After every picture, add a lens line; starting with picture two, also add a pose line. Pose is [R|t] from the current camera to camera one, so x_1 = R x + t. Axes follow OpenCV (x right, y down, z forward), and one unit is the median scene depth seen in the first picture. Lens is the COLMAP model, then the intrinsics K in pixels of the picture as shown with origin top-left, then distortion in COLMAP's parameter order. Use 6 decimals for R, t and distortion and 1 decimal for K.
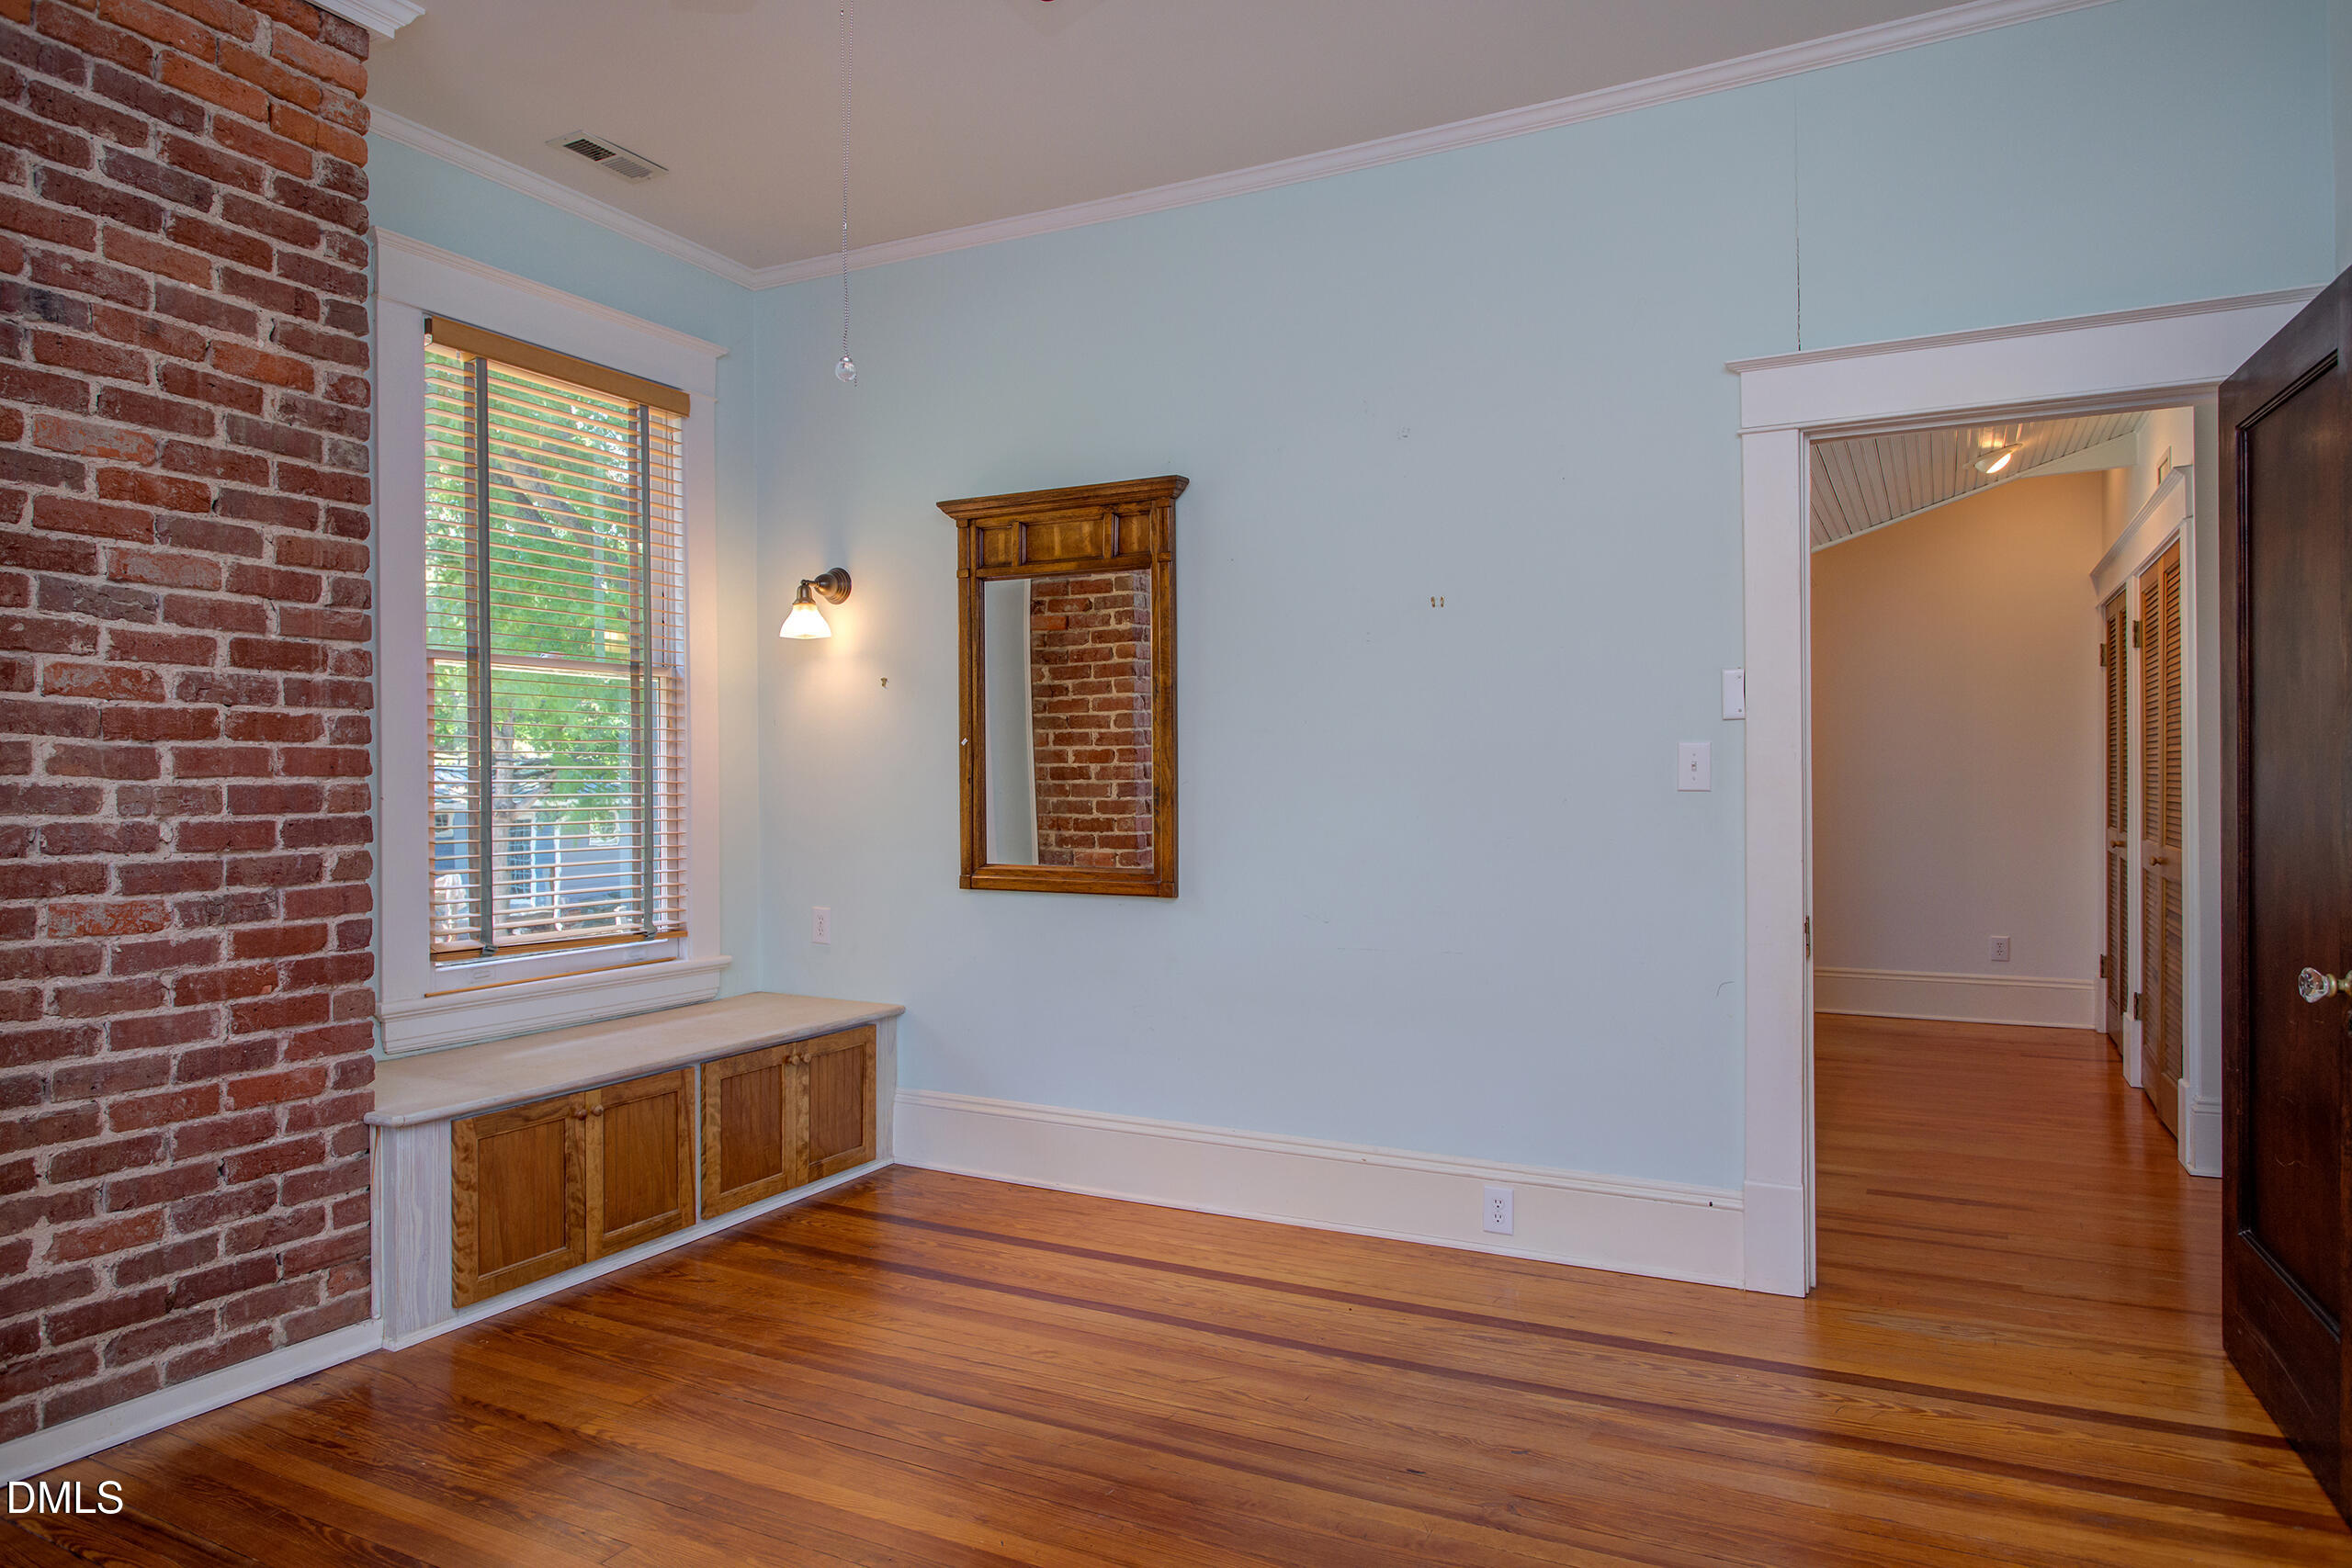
lens RADIAL K [[1405.1, 0, 1165.7], [0, 1405.1, 779.2], [0, 0, 1]] dist [-0.000331, 0.000109]
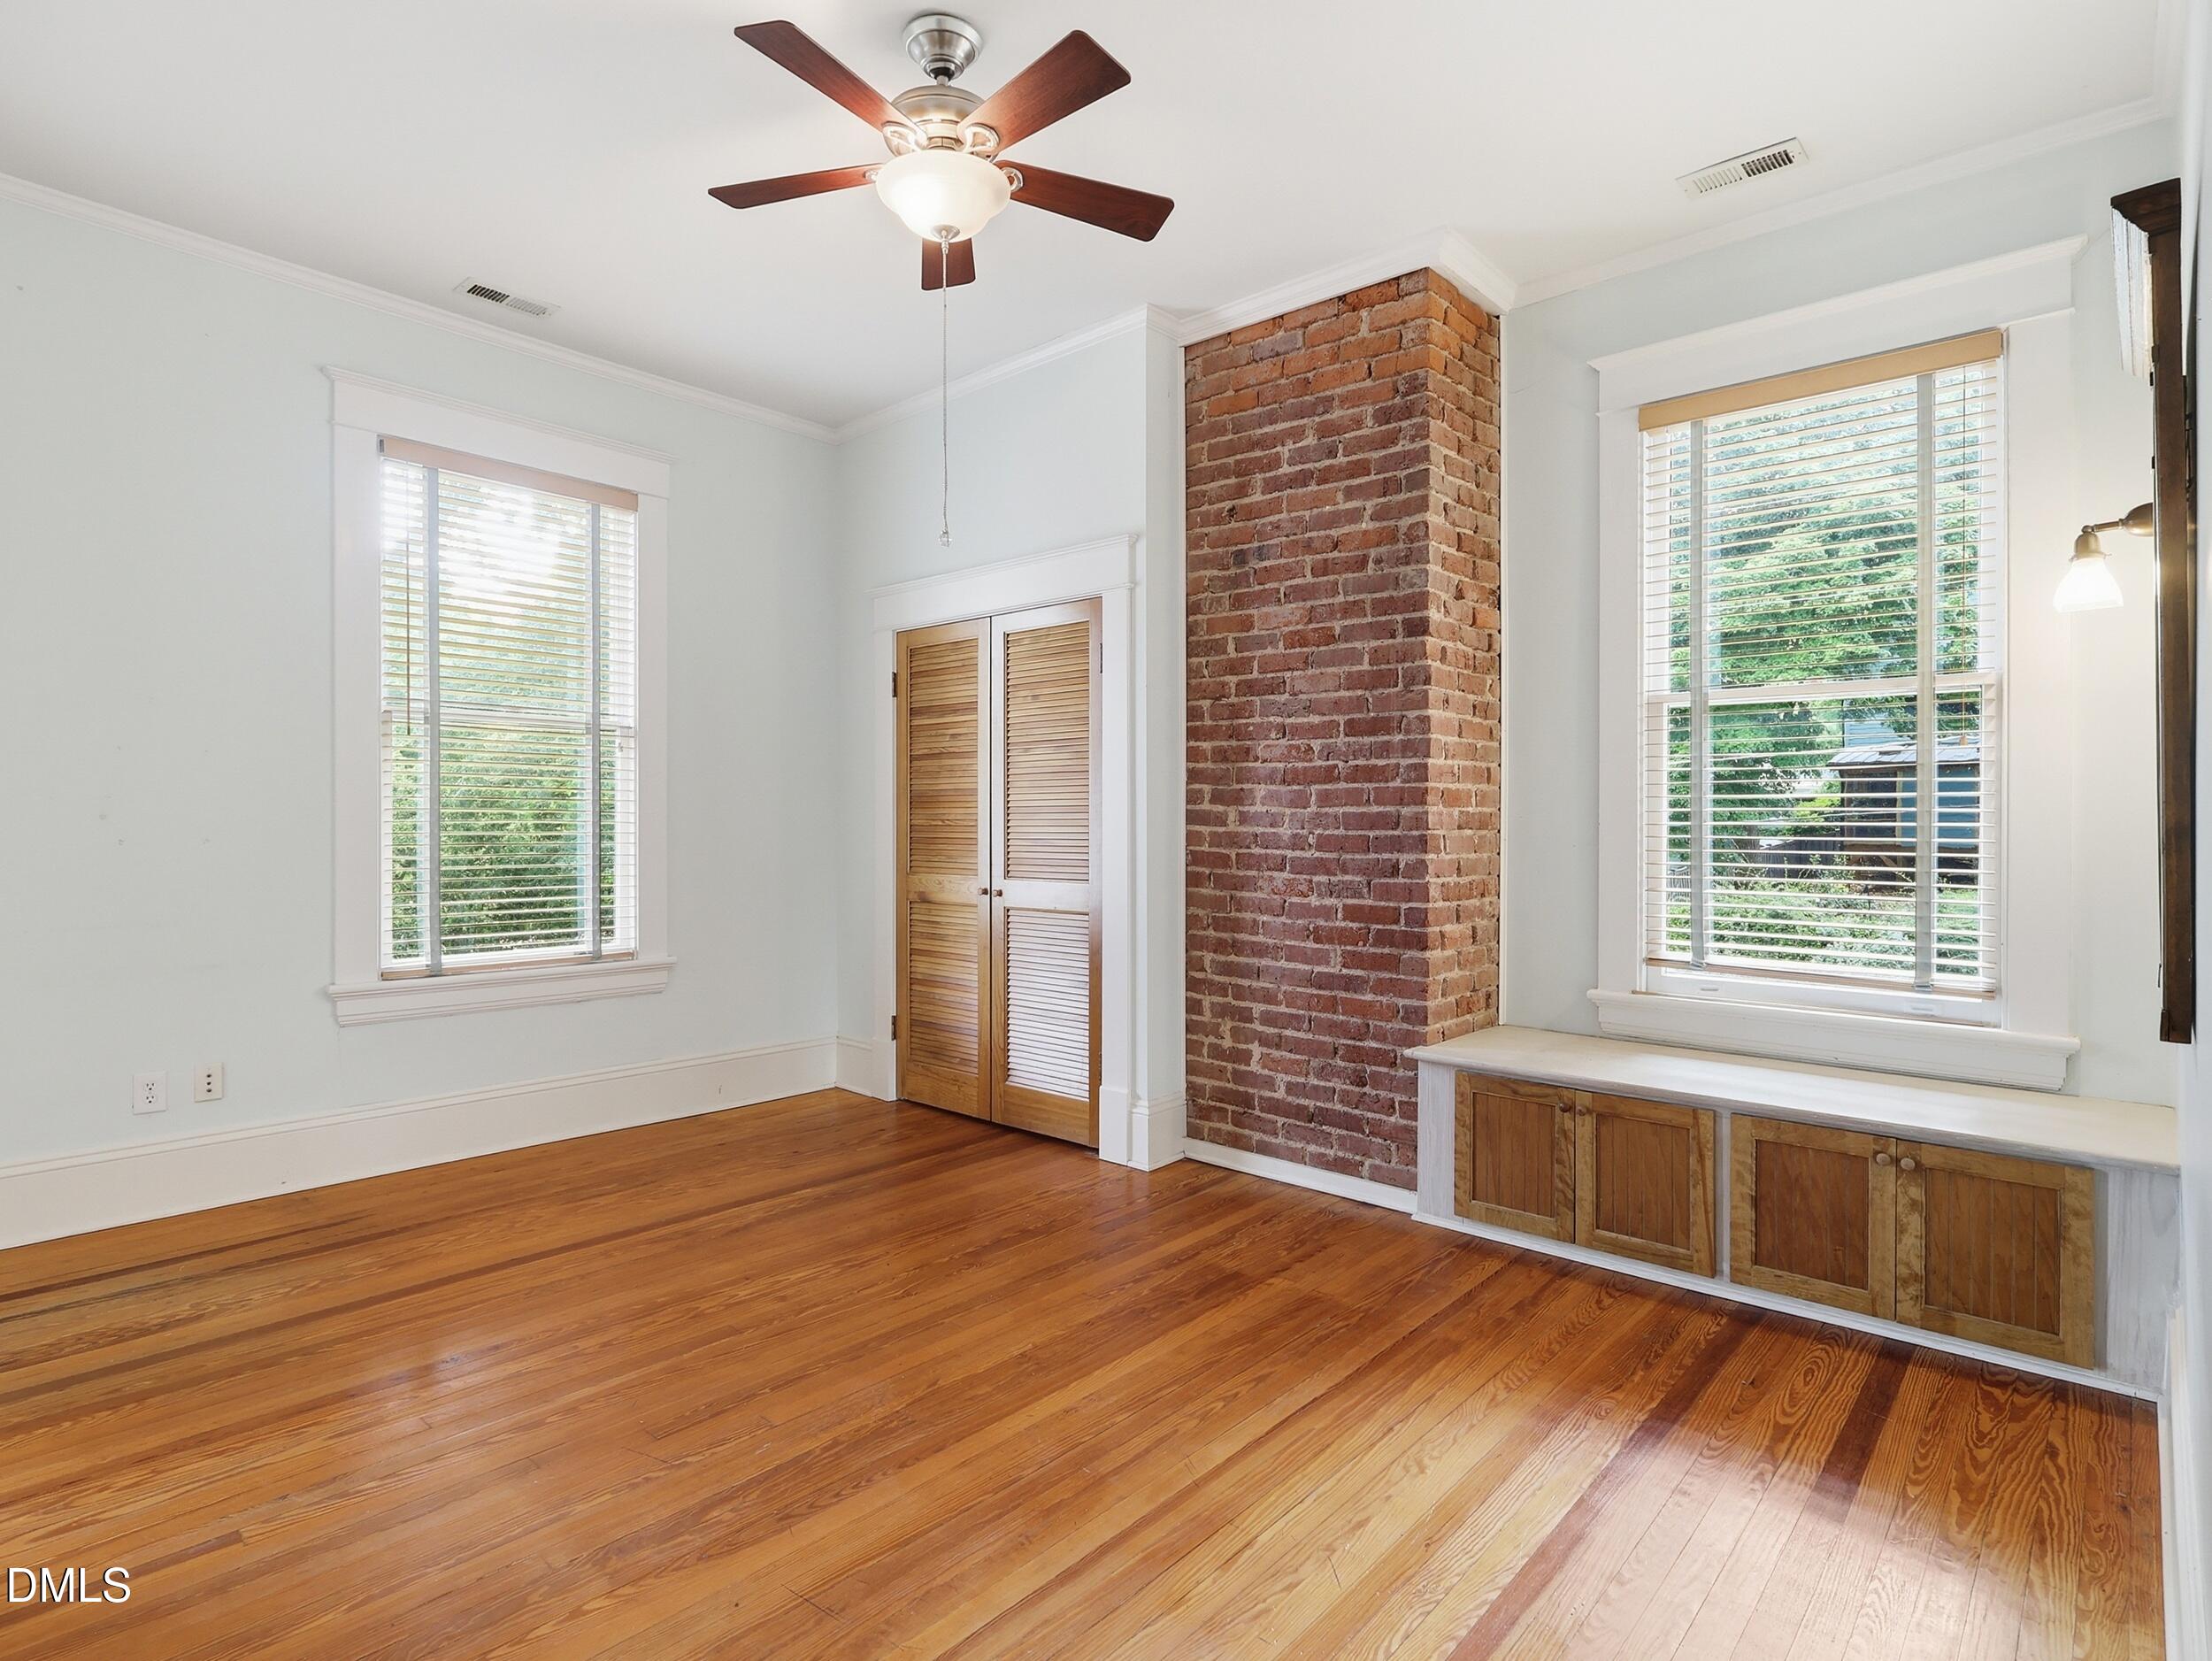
lens RADIAL K [[1183.0, 0, 1090.3], [0, 1183.0, 829.9], [0, 0, 1]] dist [0.001969, 0.000364]
pose [[-0.232078, 0.013724, -0.972600, 0.702840], [-0.000845, 0.999897, 0.014311, 0.006036], [0.972697, 0.004143, -0.232042, 1.023905]]
